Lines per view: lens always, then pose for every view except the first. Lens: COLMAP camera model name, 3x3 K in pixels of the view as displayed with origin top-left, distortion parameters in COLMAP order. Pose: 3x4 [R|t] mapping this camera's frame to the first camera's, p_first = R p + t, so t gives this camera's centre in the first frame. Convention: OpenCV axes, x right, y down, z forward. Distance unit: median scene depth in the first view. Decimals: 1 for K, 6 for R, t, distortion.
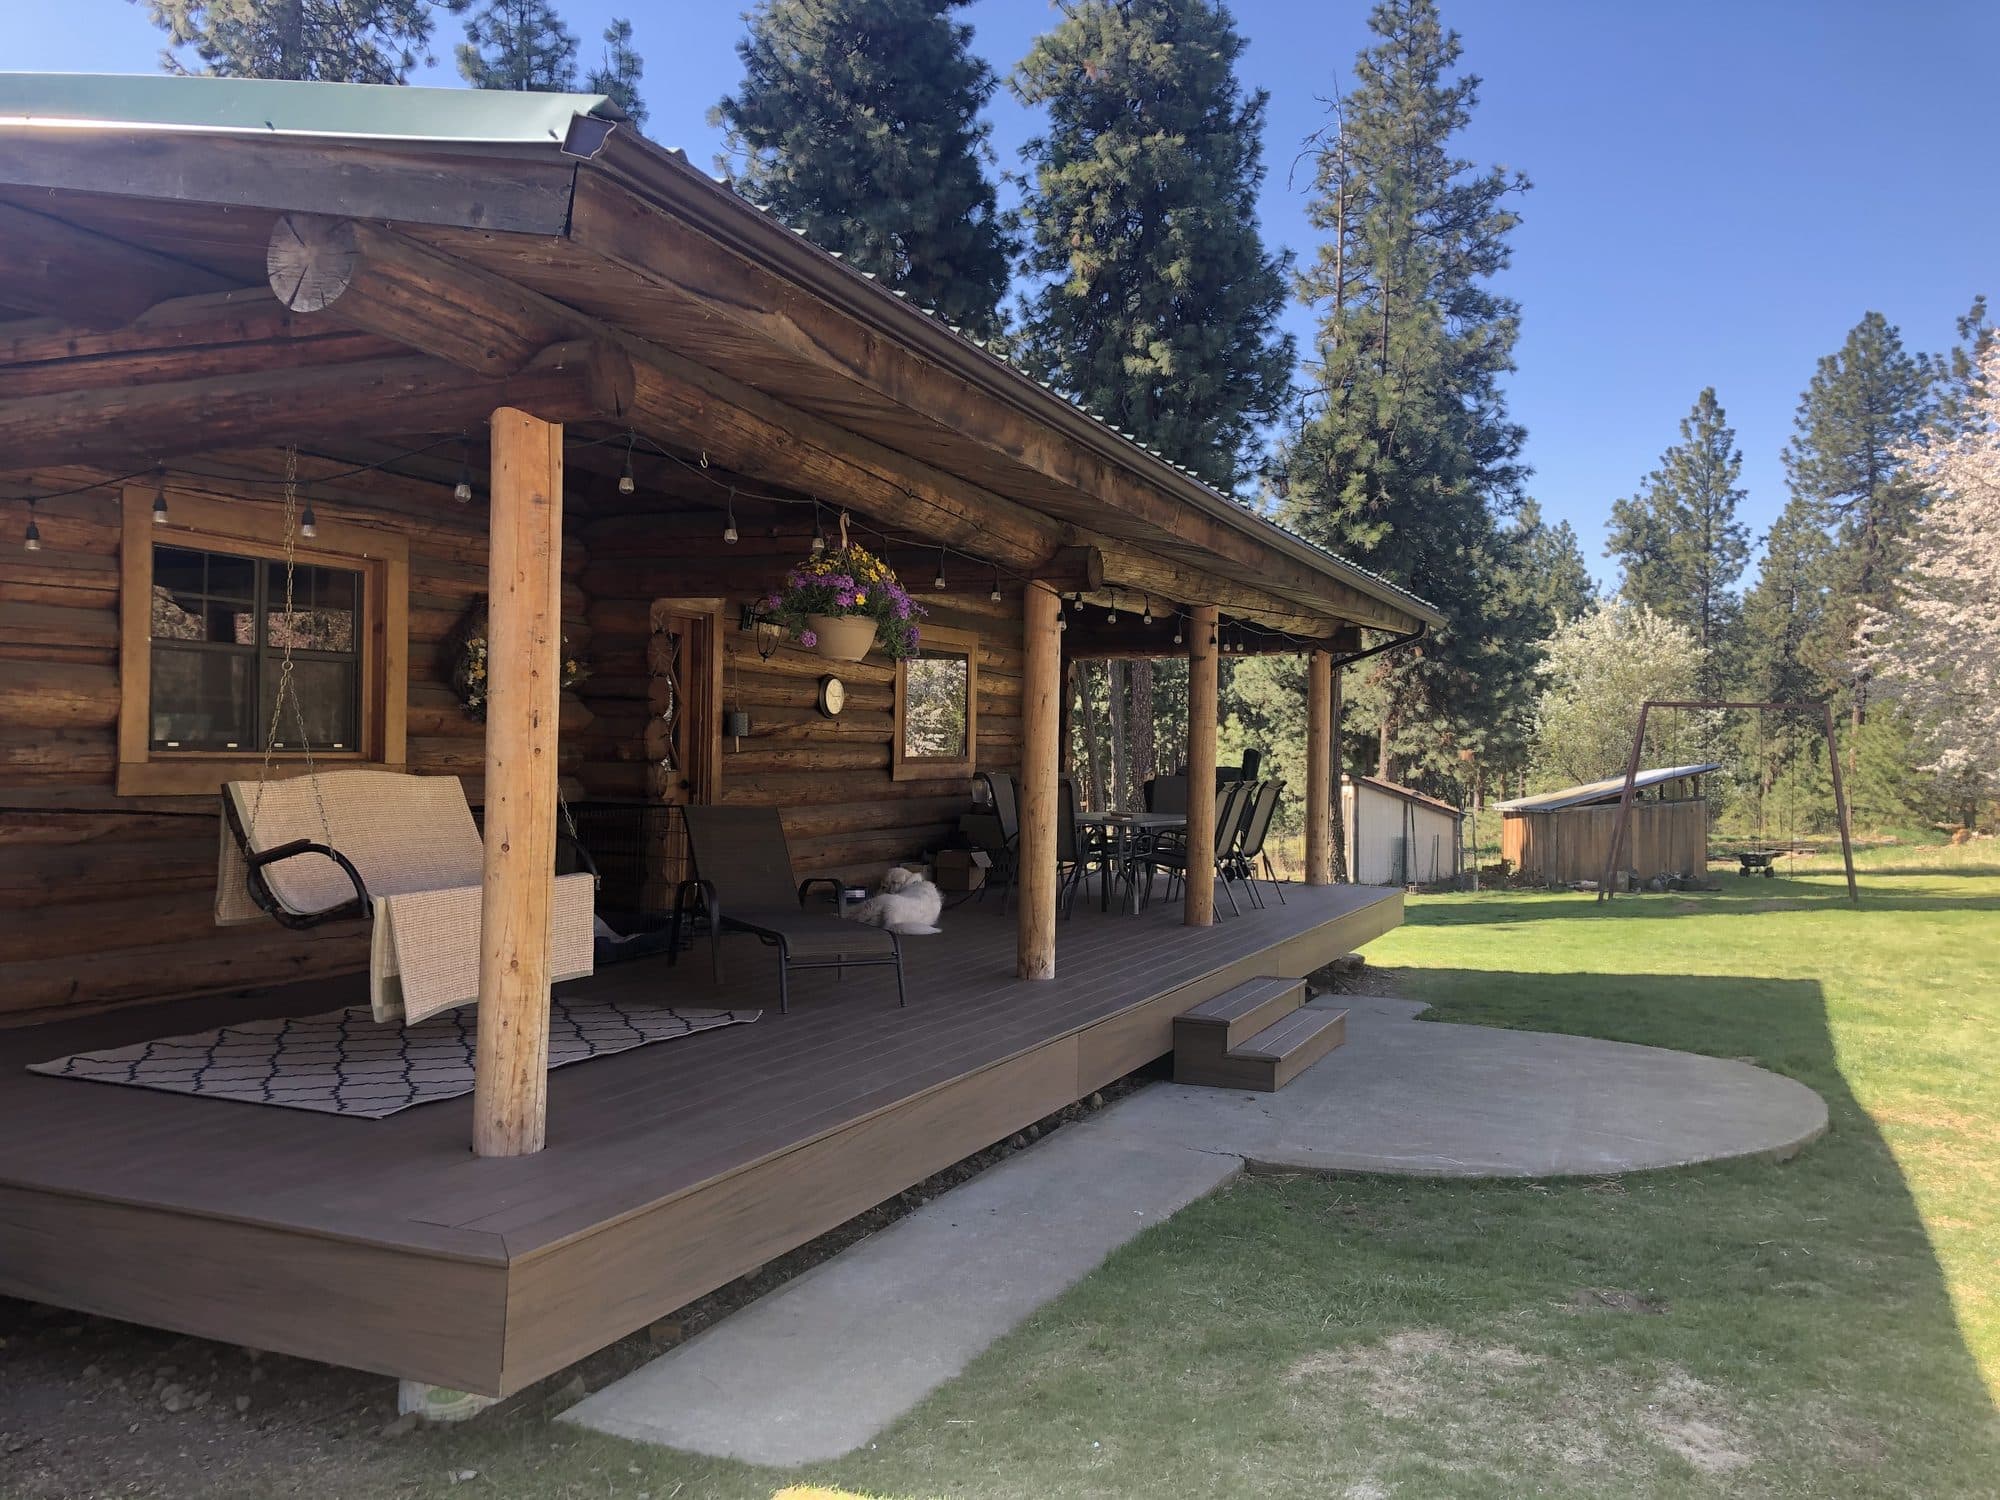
lens RADIAL K [[1620.6, 0, 993.9], [0, 1620.6, 752.3], [0, 0, 1]] dist [0.015011, -0.008471]
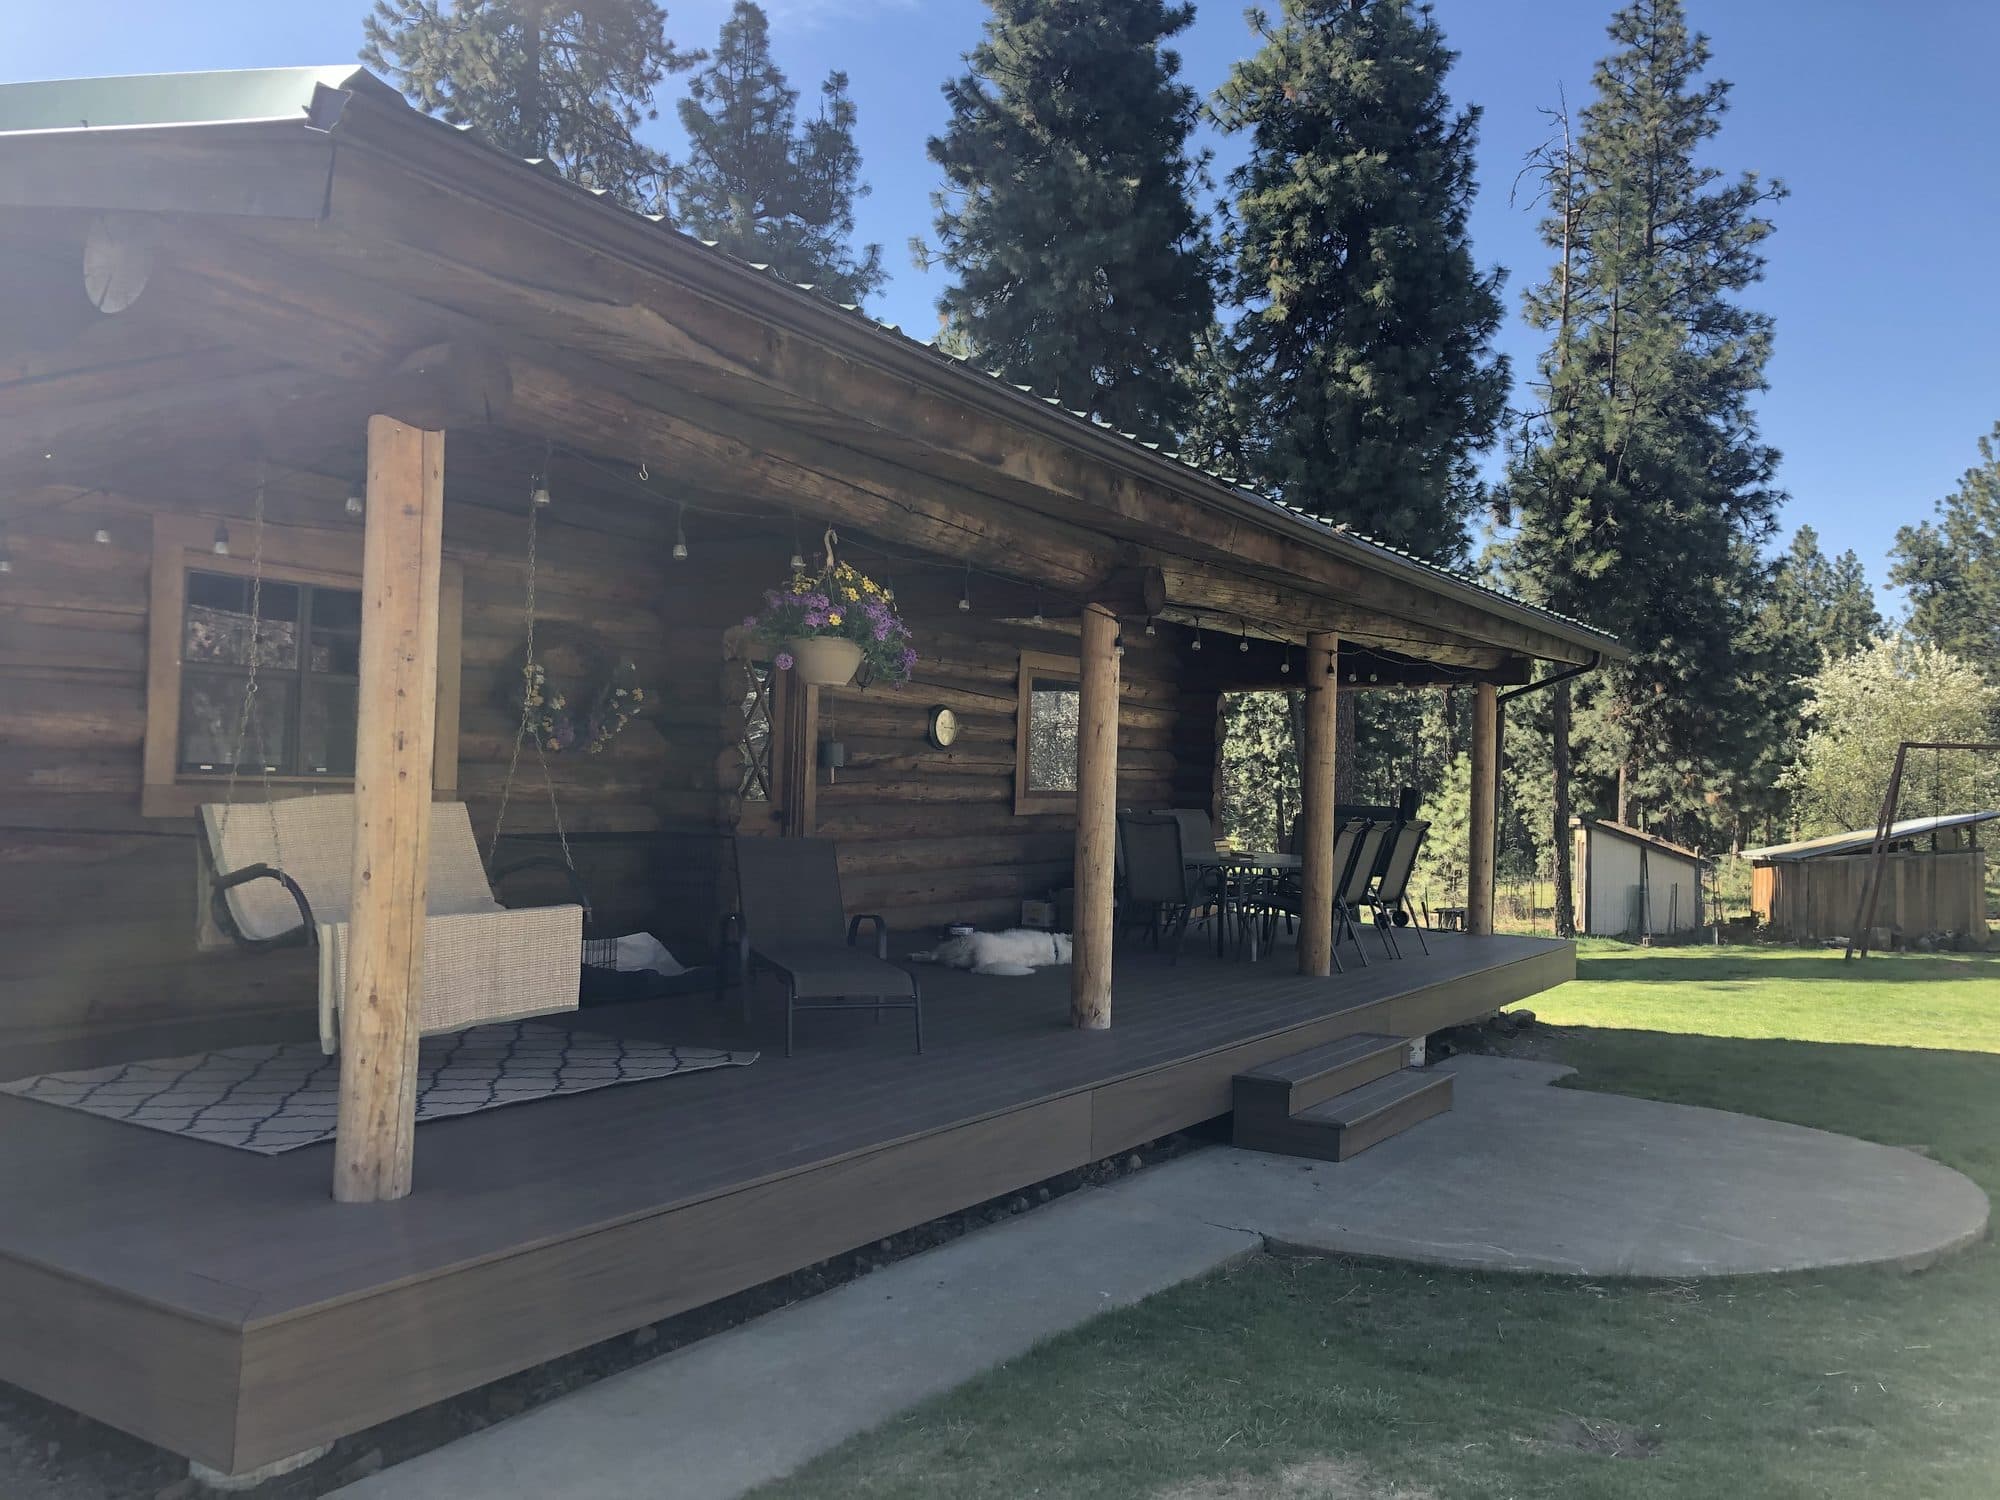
lens RADIAL K [[1620.6, 0, 1009.0], [0, 1620.6, 746.7], [0, 0, 1]] dist [0.015011, -0.008471]
pose [[0.989169, 0.008718, -0.146523, 0.105467], [-0.012516, 0.999609, -0.025016, 0.001270], [0.146247, 0.026579, 0.988891, 0.056560]]
